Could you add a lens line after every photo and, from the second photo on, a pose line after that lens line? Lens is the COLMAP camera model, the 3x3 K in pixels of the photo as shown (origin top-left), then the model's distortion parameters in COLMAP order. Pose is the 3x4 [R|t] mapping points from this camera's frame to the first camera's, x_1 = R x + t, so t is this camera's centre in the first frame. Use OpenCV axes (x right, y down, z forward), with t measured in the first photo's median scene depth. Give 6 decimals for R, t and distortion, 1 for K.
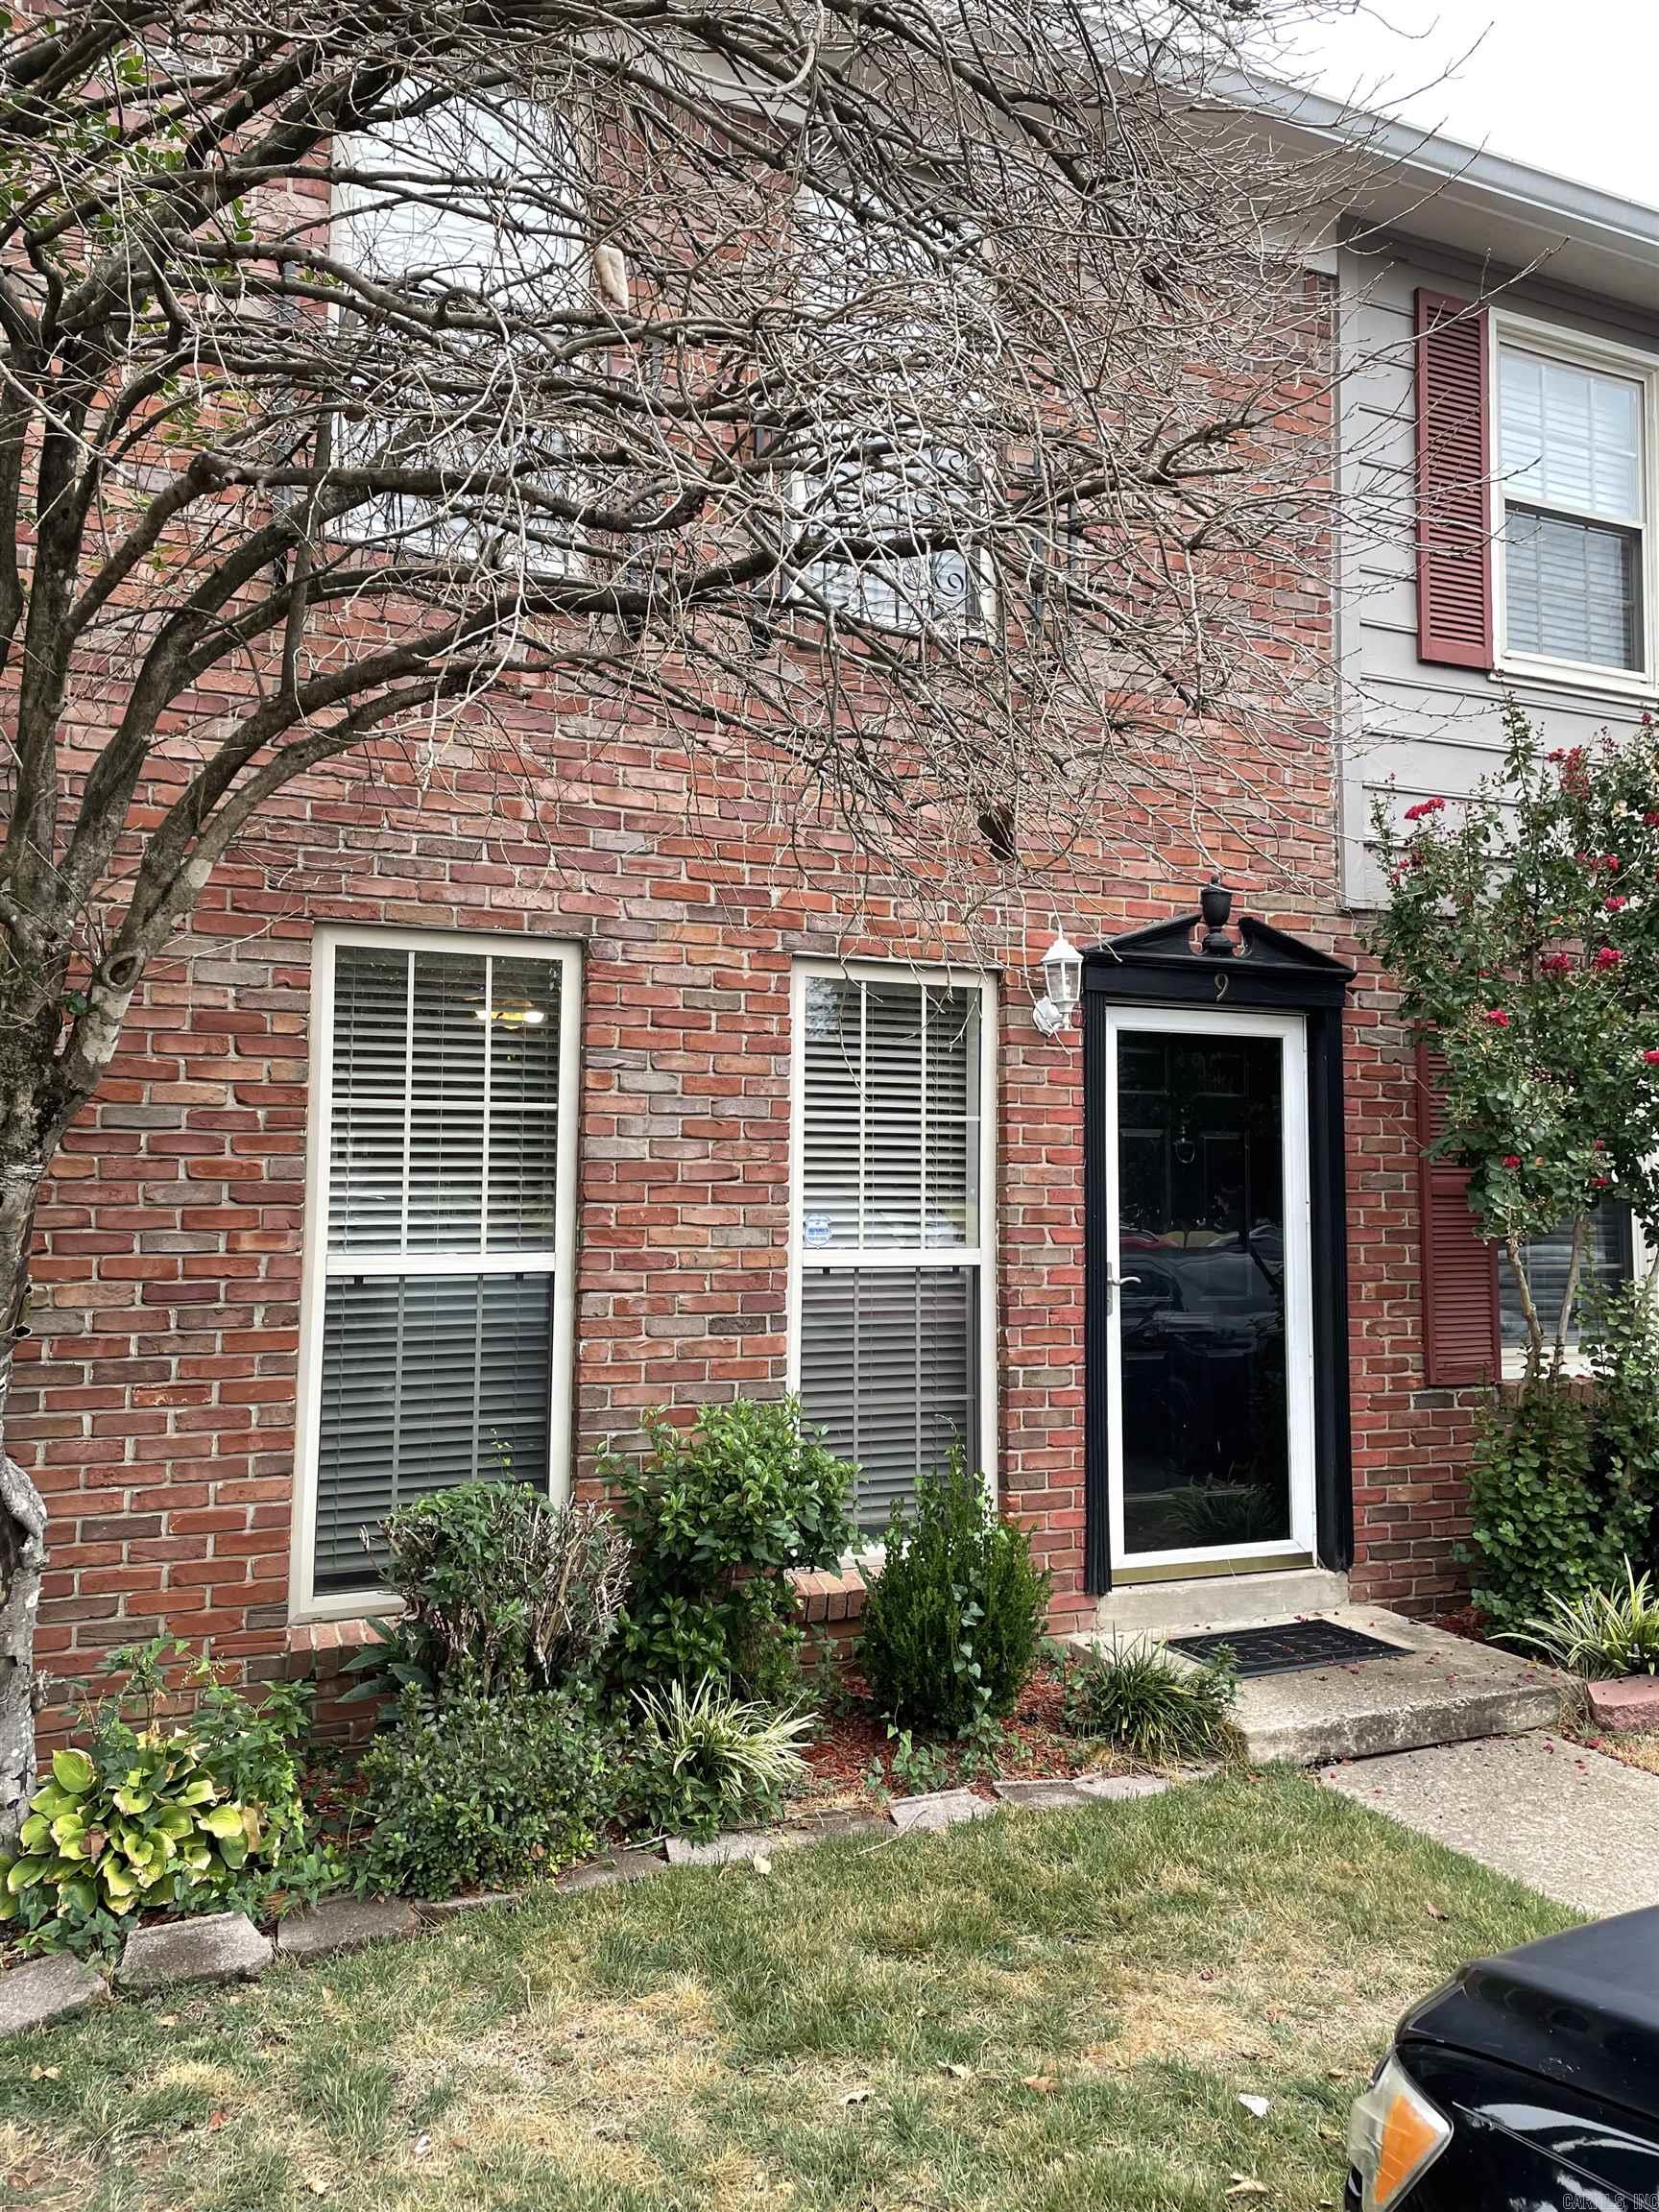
lens RADIAL K [[1669.9, 0, 825.3], [0, 1669.9, 1099.9], [0, 0, 1]] dist [0.084179, -0.110892]
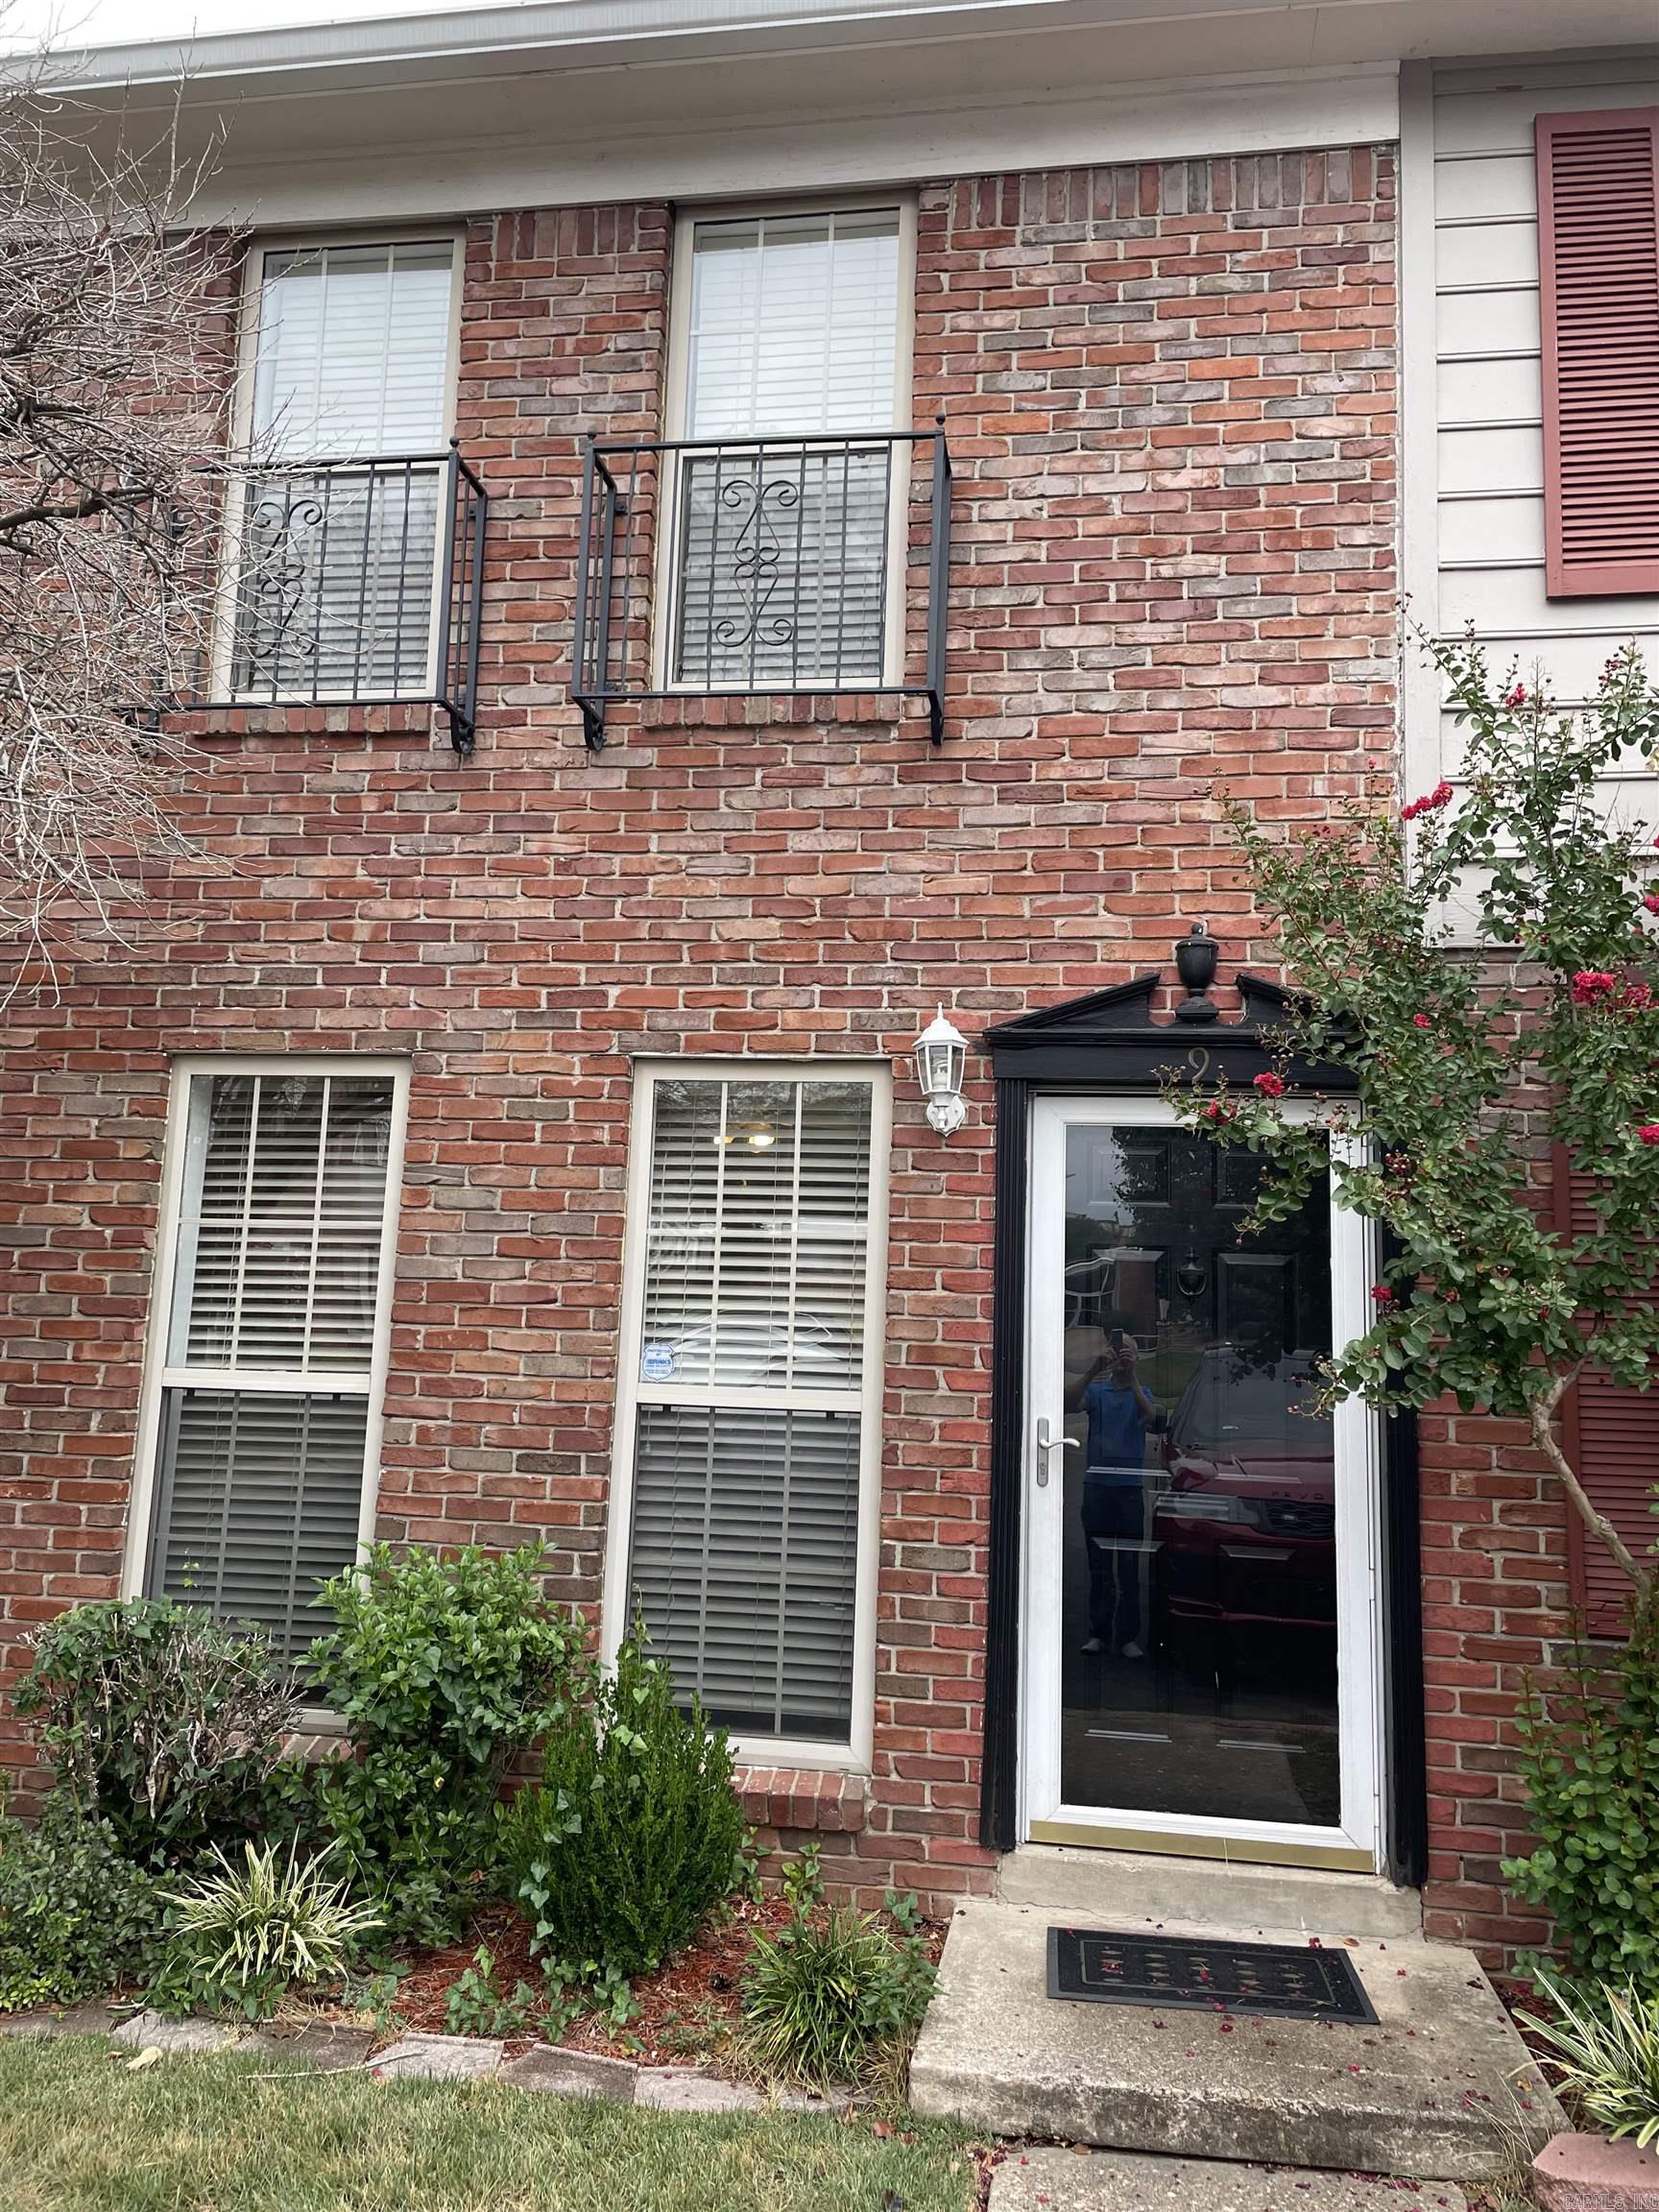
lens RADIAL K [[1669.9, 0, 845.8], [0, 1669.9, 1095.4], [0, 0, 1]] dist [0.084179, -0.110892]
pose [[0.838817, -0.050492, -0.542067, 0.598768], [0.003180, 0.996127, -0.087865, 0.015825], [0.544404, 0.071979, 0.835729, 0.309881]]
